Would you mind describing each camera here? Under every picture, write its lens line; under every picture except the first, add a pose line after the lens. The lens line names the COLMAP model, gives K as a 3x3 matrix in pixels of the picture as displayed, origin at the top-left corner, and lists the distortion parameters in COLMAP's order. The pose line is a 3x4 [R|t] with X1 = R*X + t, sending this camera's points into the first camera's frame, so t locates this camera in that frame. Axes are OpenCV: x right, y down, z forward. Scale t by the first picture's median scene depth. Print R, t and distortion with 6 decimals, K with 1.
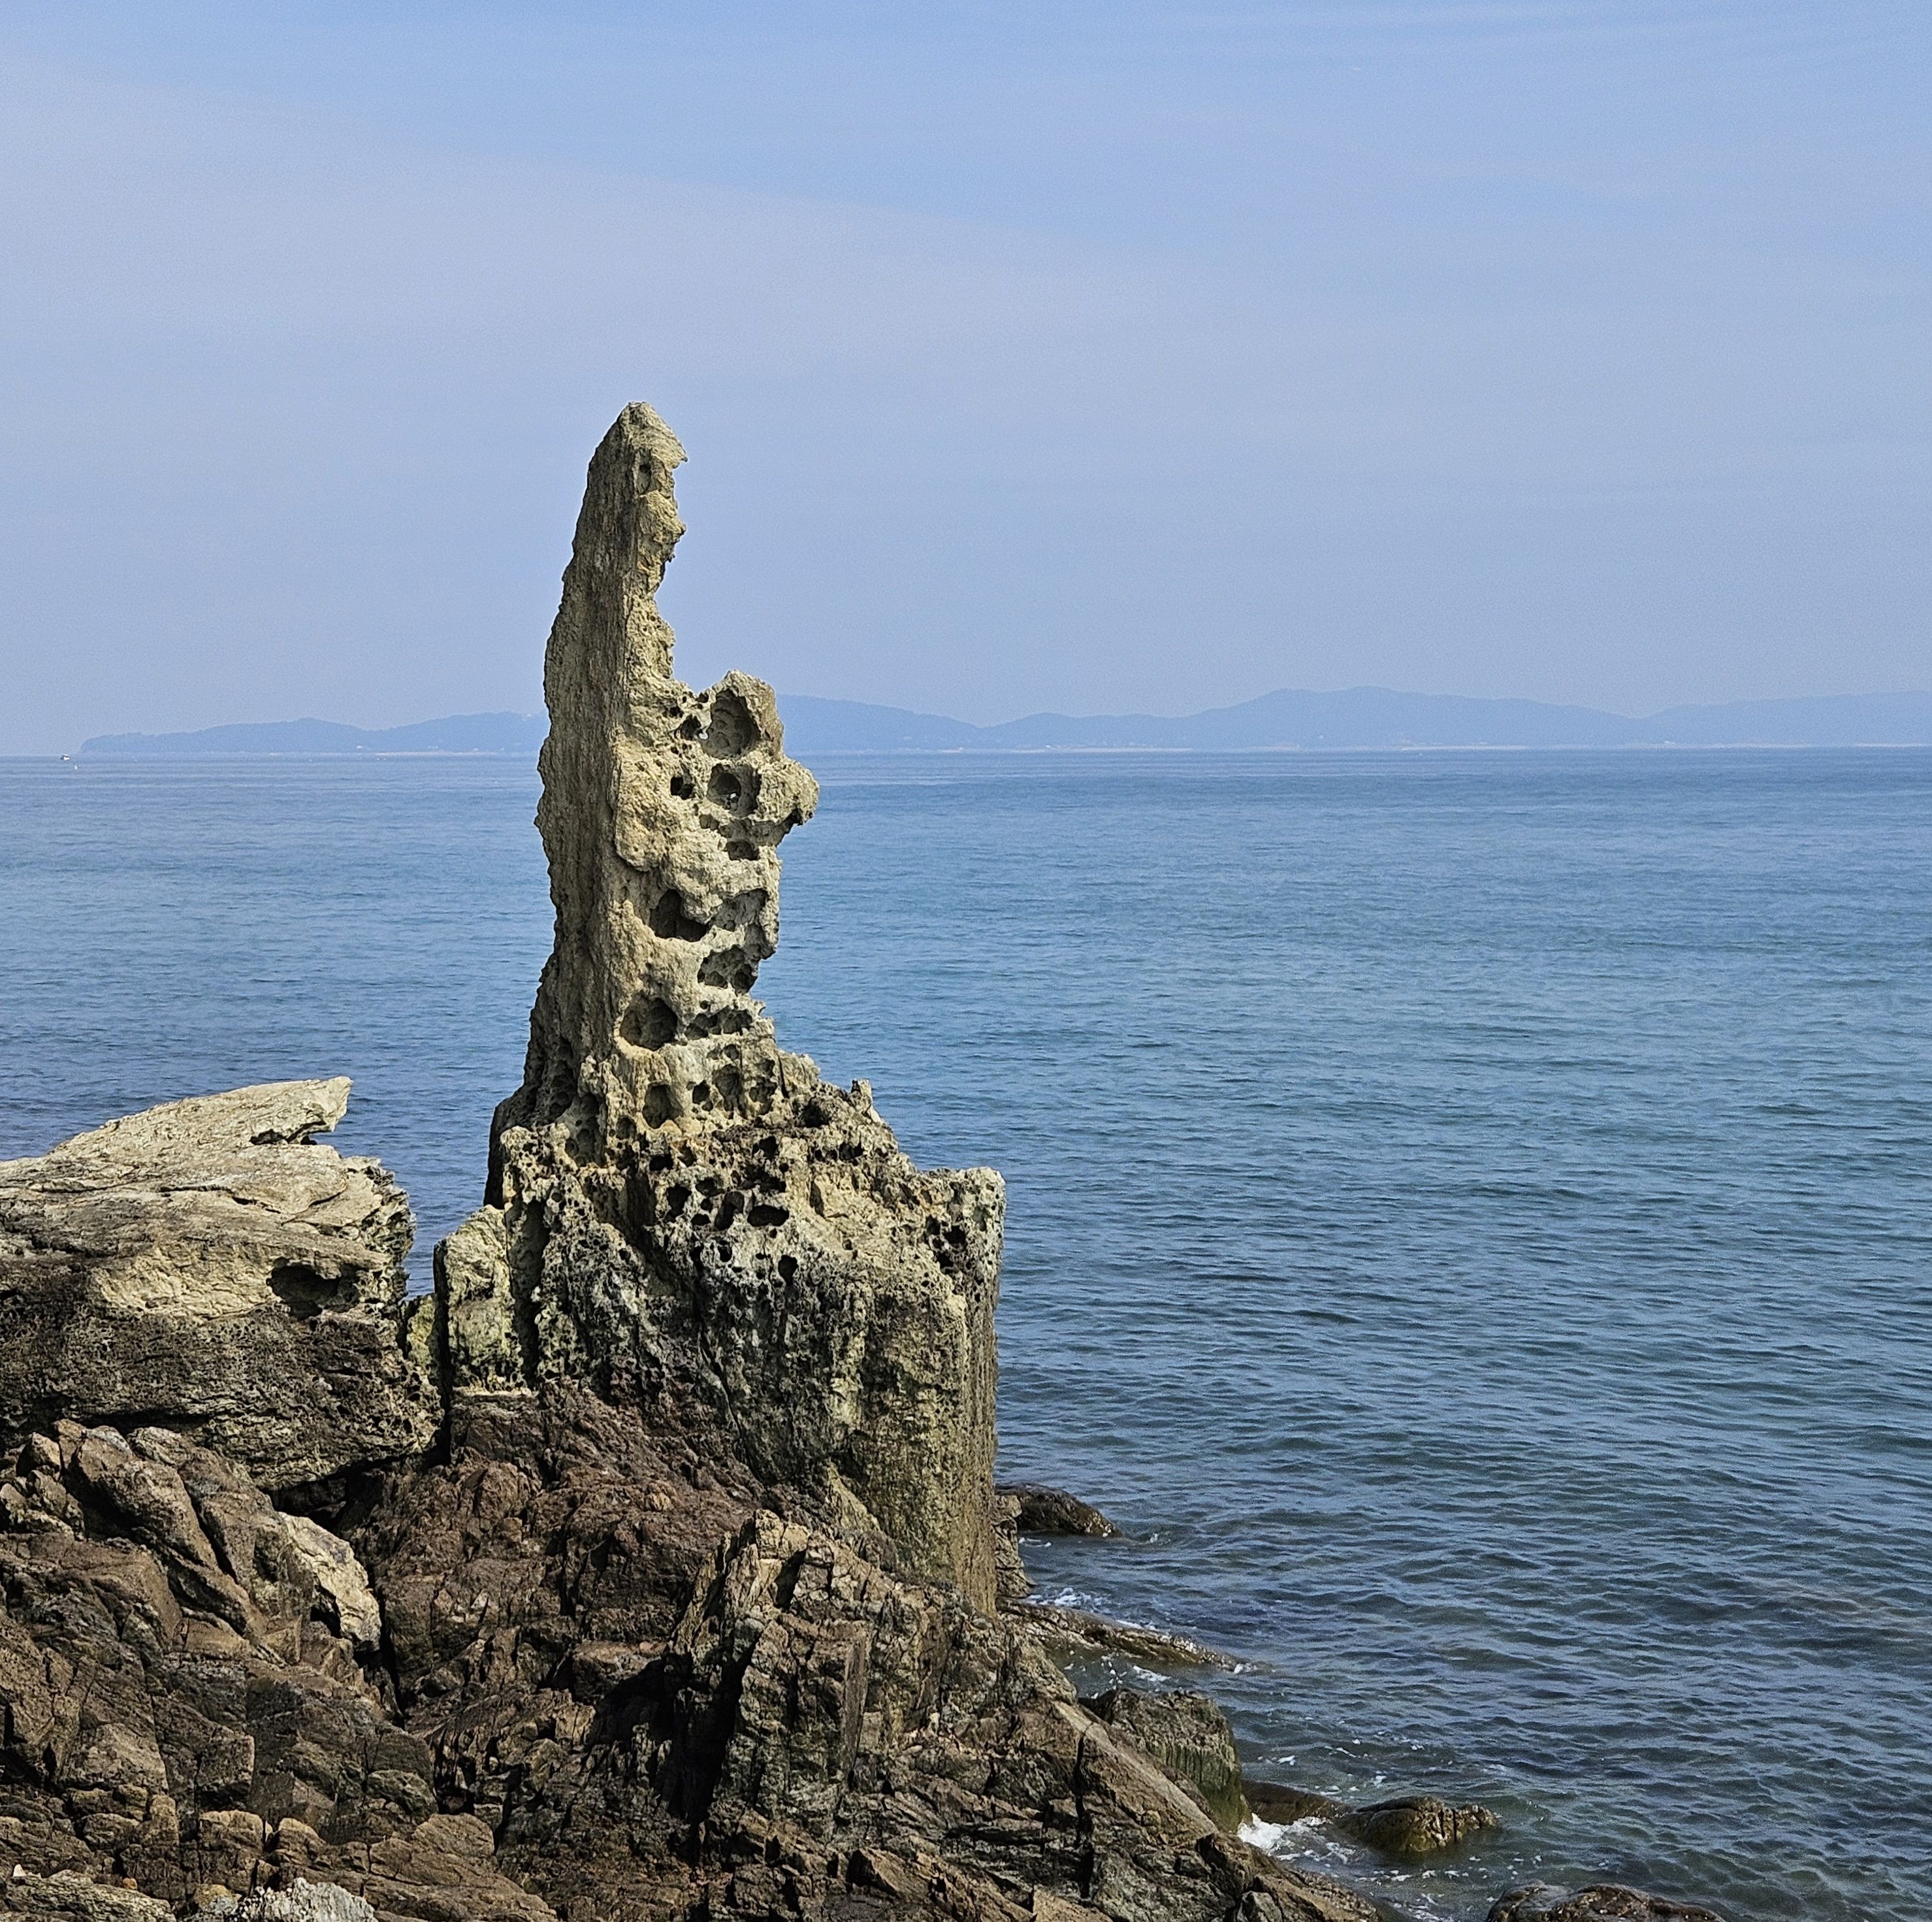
lens RADIAL K [[3334.8, 0, 662.9], [0, 3334.8, 983.4], [0, 0, 1]] dist [0.107043, 0.000000]
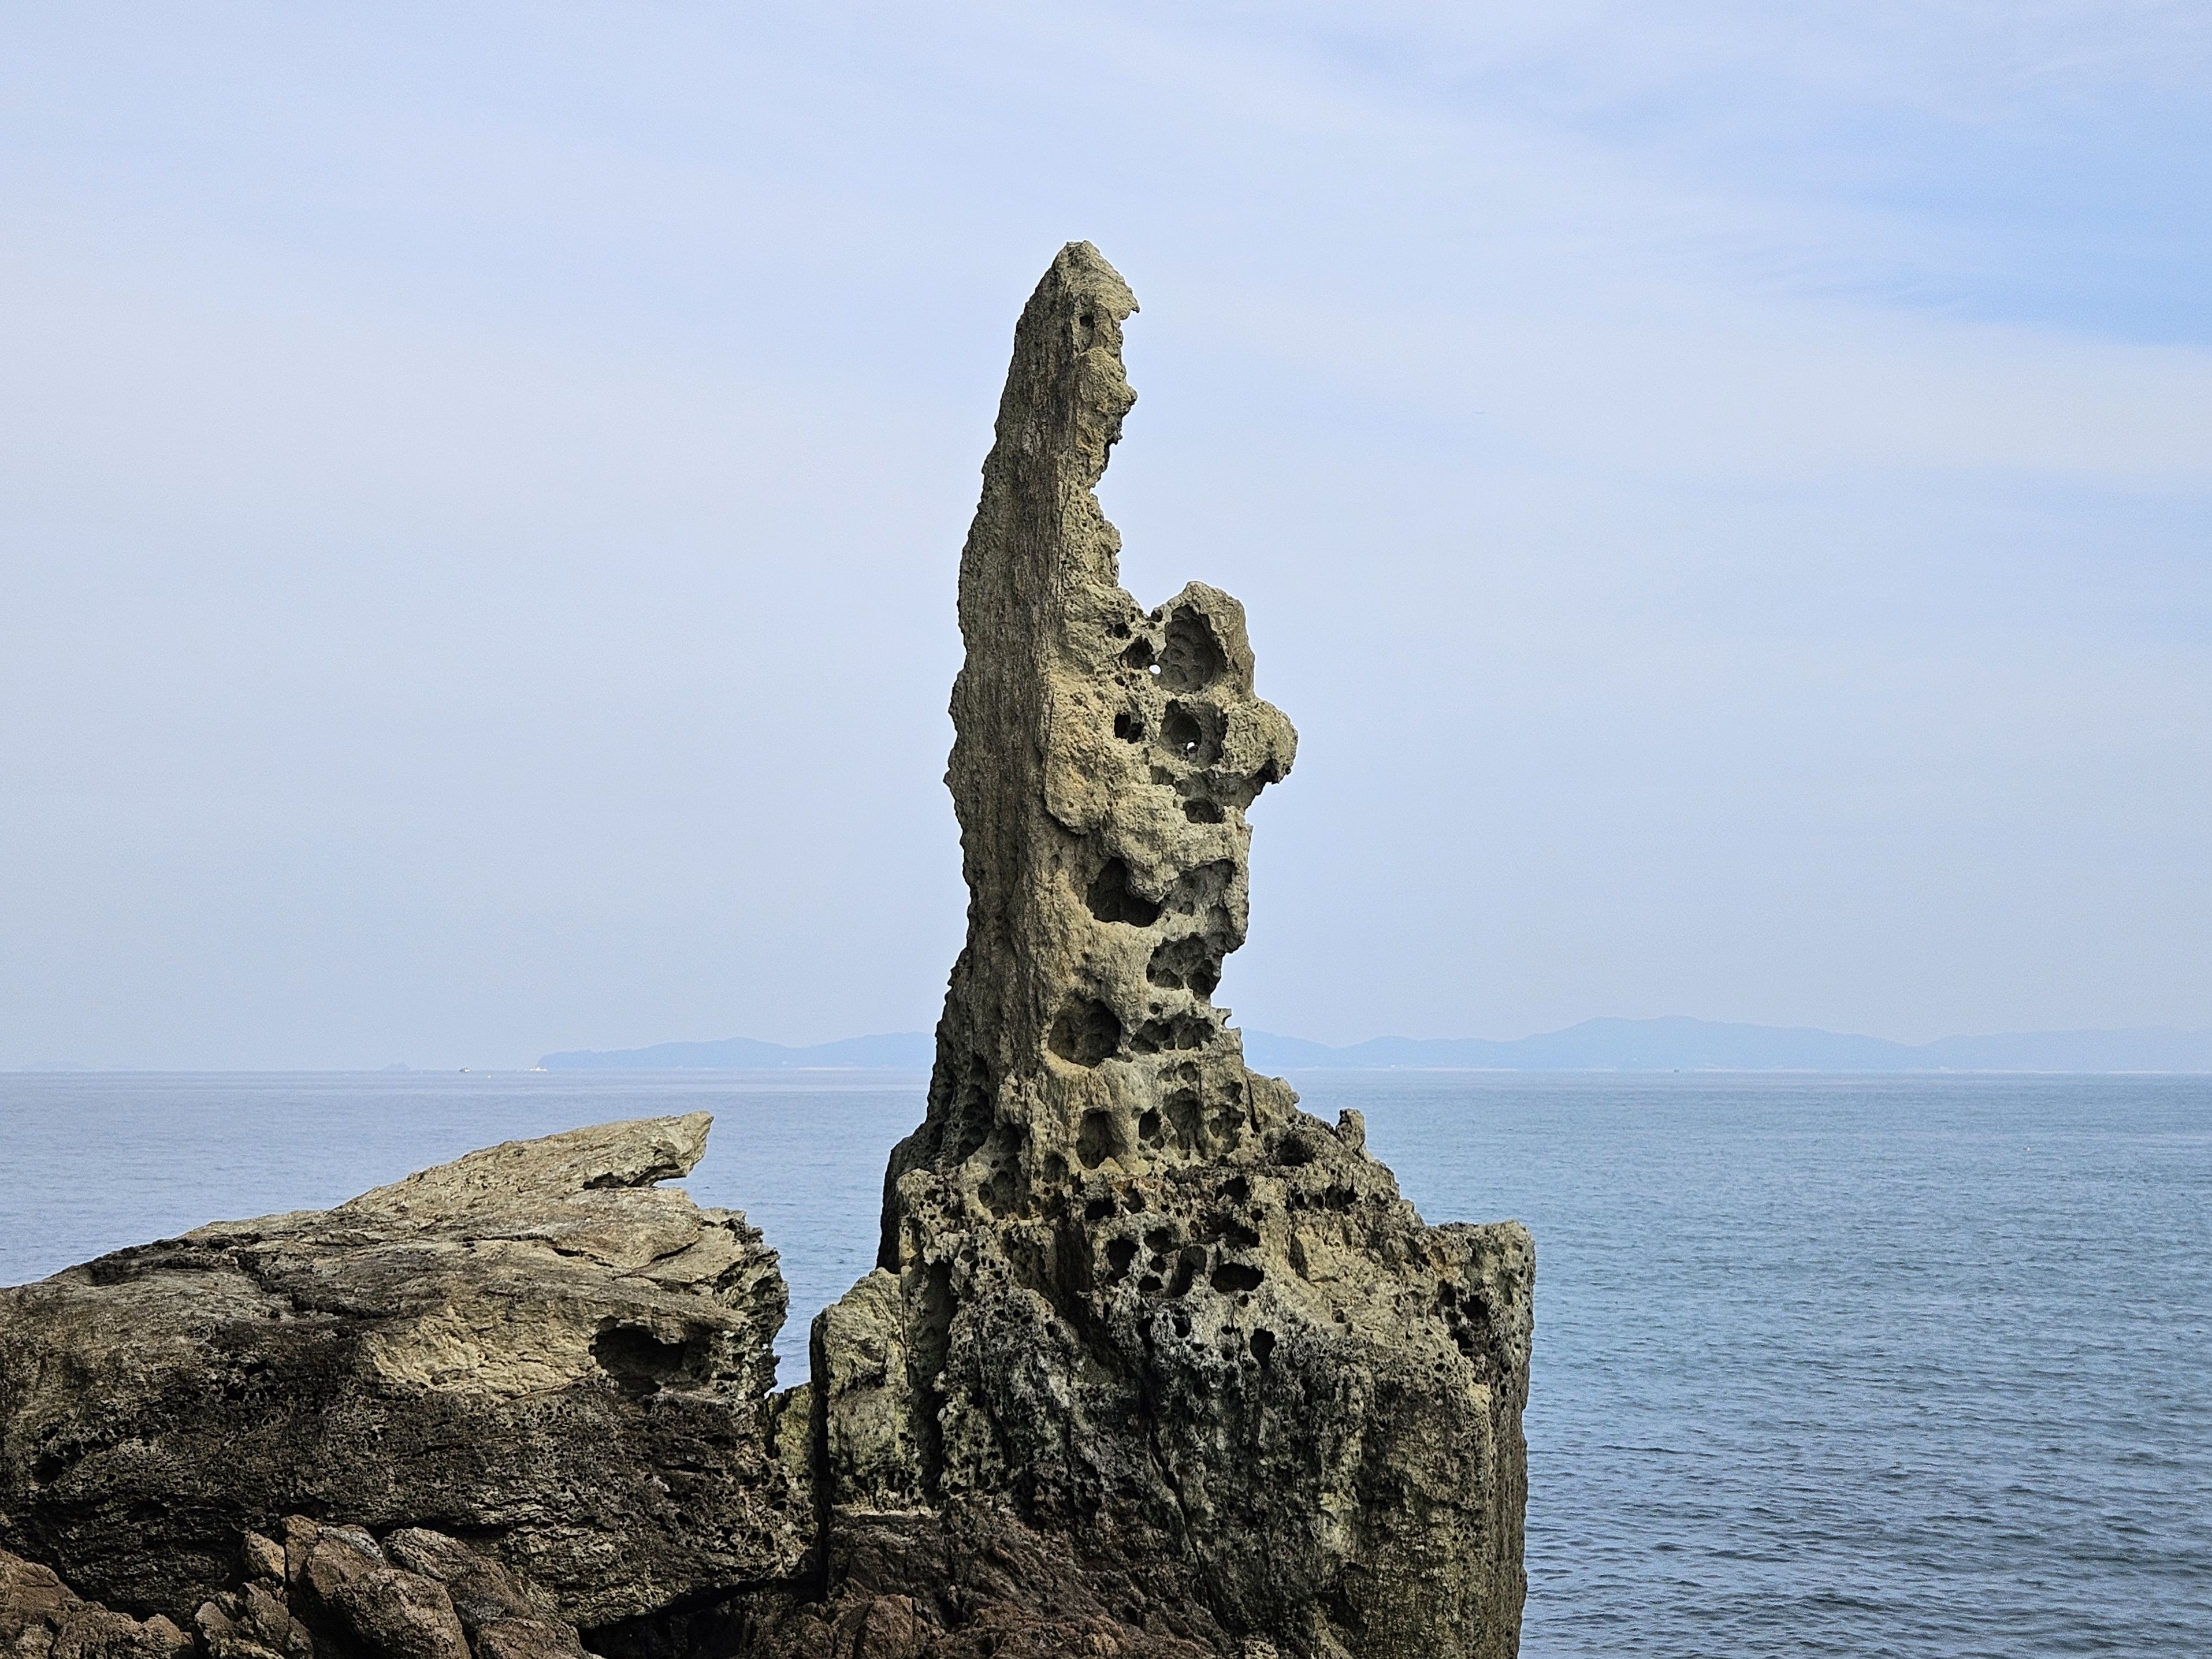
lens RADIAL K [[2985.6, 0, 1036.5], [0, 2985.6, 823.5], [0, 0, 1]] dist [0.074024, 0.000000]
pose [[0.999971, 0.005064, -0.005749, -0.012234], [-0.005856, 0.989088, -0.147206, 0.069314], [0.004941, 0.147236, 0.989089, 0.296143]]
